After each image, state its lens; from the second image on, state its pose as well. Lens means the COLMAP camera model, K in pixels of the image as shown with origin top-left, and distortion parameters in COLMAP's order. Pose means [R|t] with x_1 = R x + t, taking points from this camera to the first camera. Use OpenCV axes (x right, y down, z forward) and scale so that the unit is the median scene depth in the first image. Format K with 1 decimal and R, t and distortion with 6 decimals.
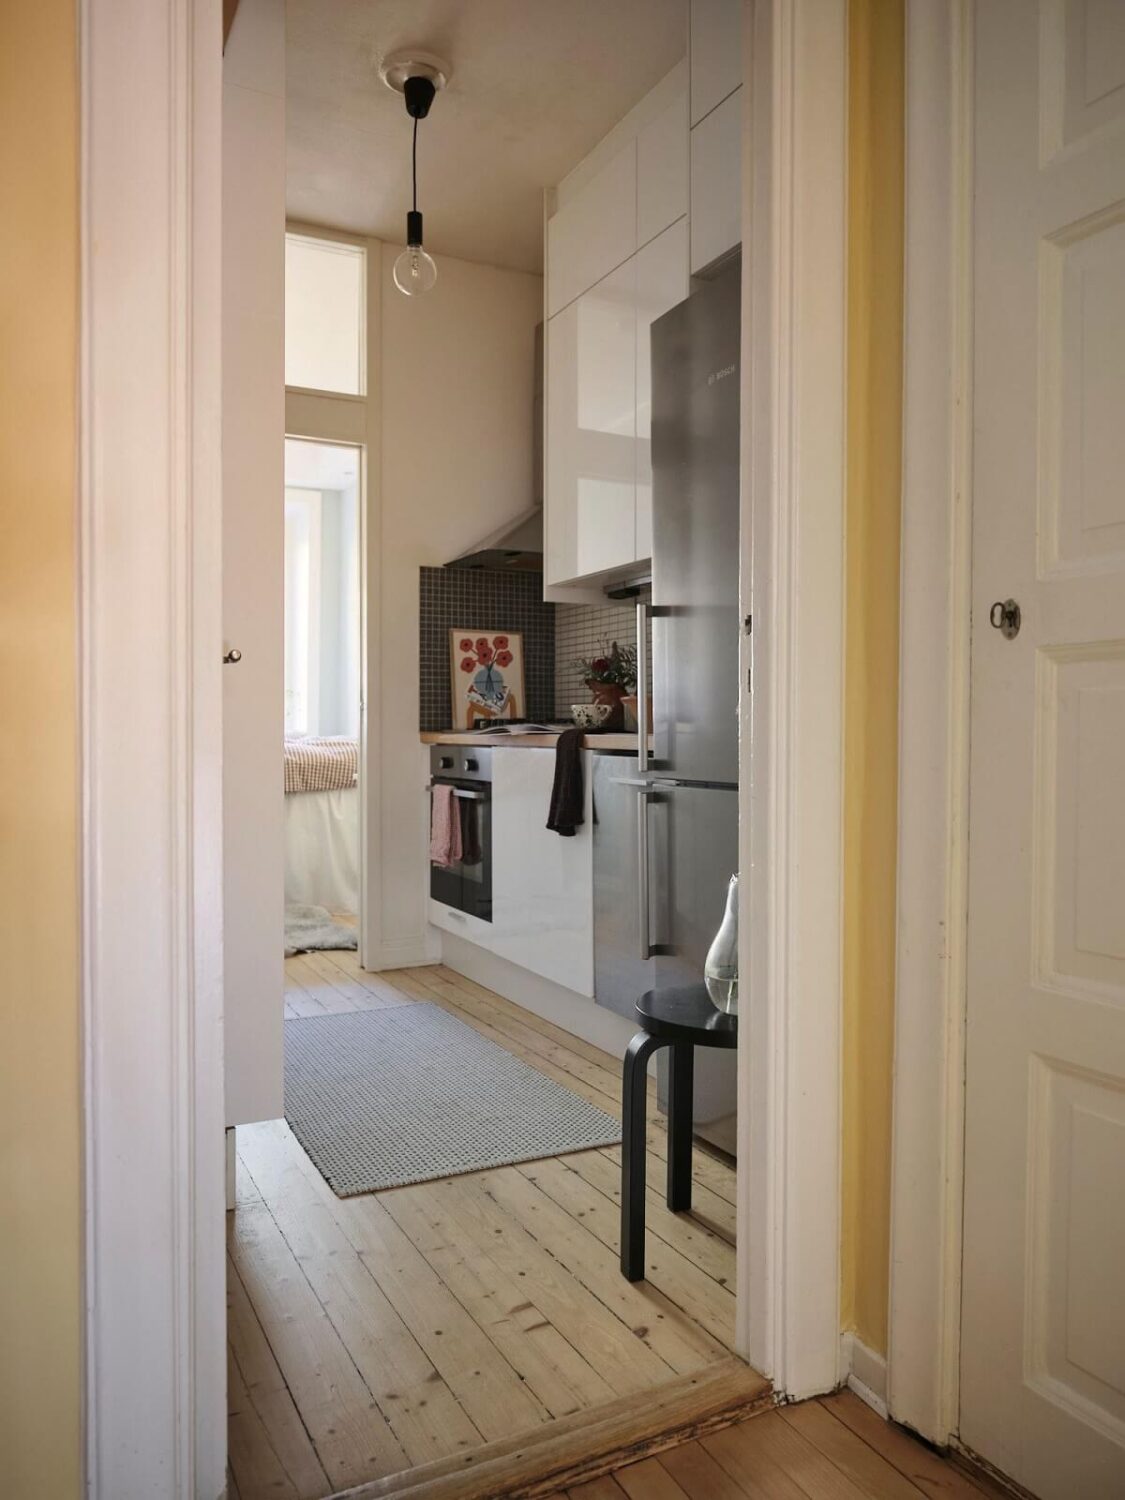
lens RADIAL K [[1079.3, 0, 562.5], [0, 1079.3, 750.0], [0, 0, 1]] dist [-0.008911, -0.002455]
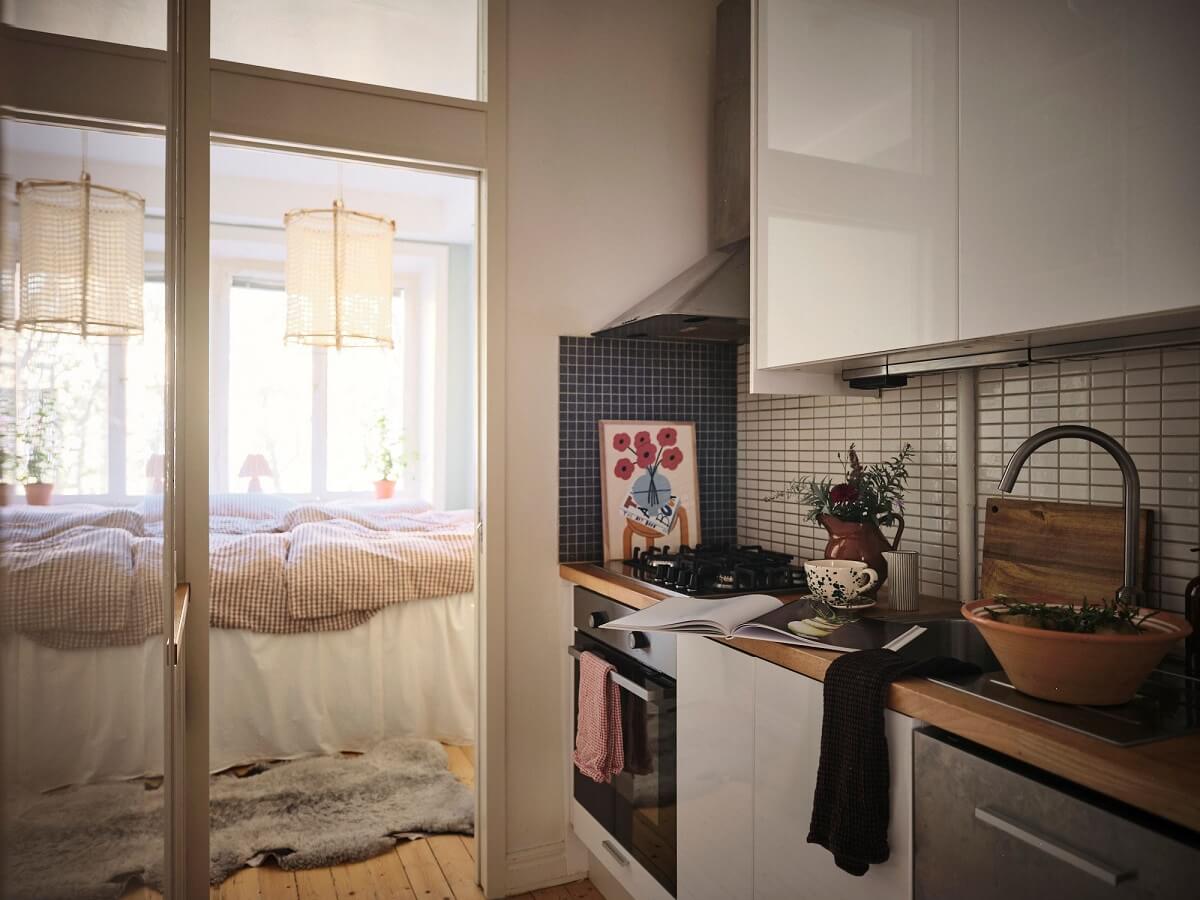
lens RADIAL K [[907.6, 0, 600.0], [0, 907.6, 450.0], [0, 0, 1]] dist [-0.010270, -0.000861]
pose [[0.997540, -0.000332, -0.070105, -0.060832], [-0.000908, 0.999844, -0.017654, -0.081102], [0.070100, 0.017675, 0.997383, 0.384340]]
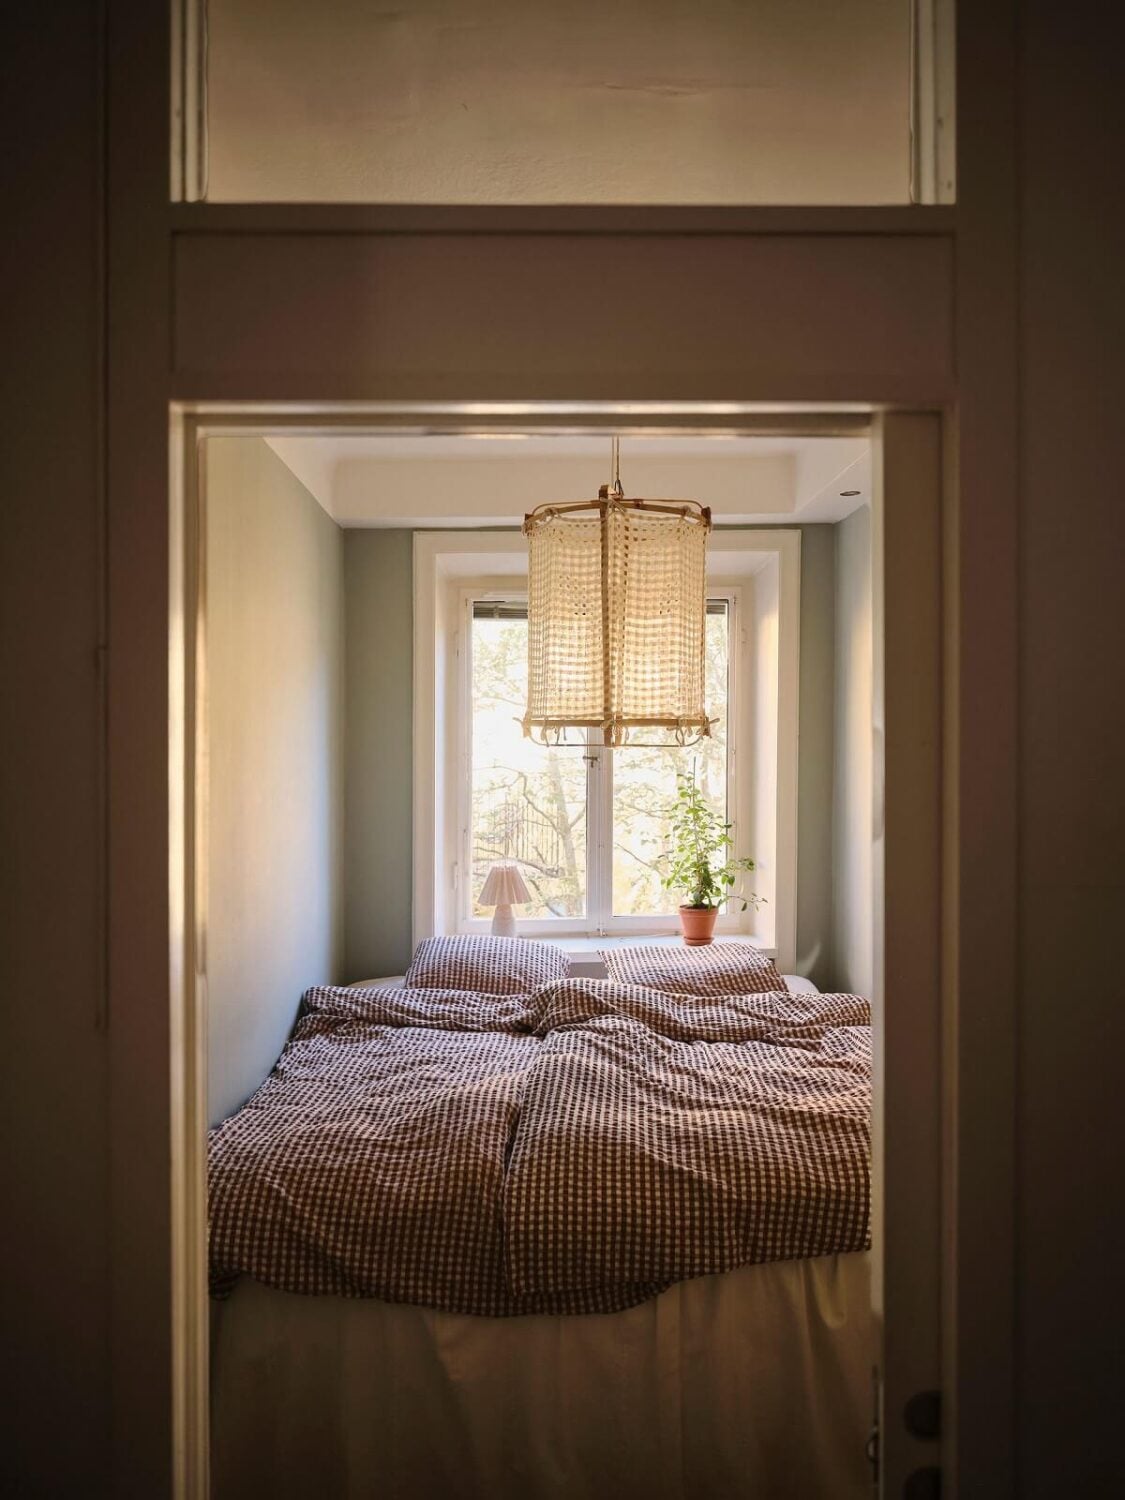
lens RADIAL K [[1134.6, 0, 470.2], [0, 1134.6, 742.5], [0, 0, 1]] dist [-0.010270, -0.000861]
pose [[0.871784, -0.005723, -0.489857, -0.145382], [-0.010563, 0.999480, -0.030476, -0.188574], [0.489776, 0.031743, 0.871270, 0.693615]]
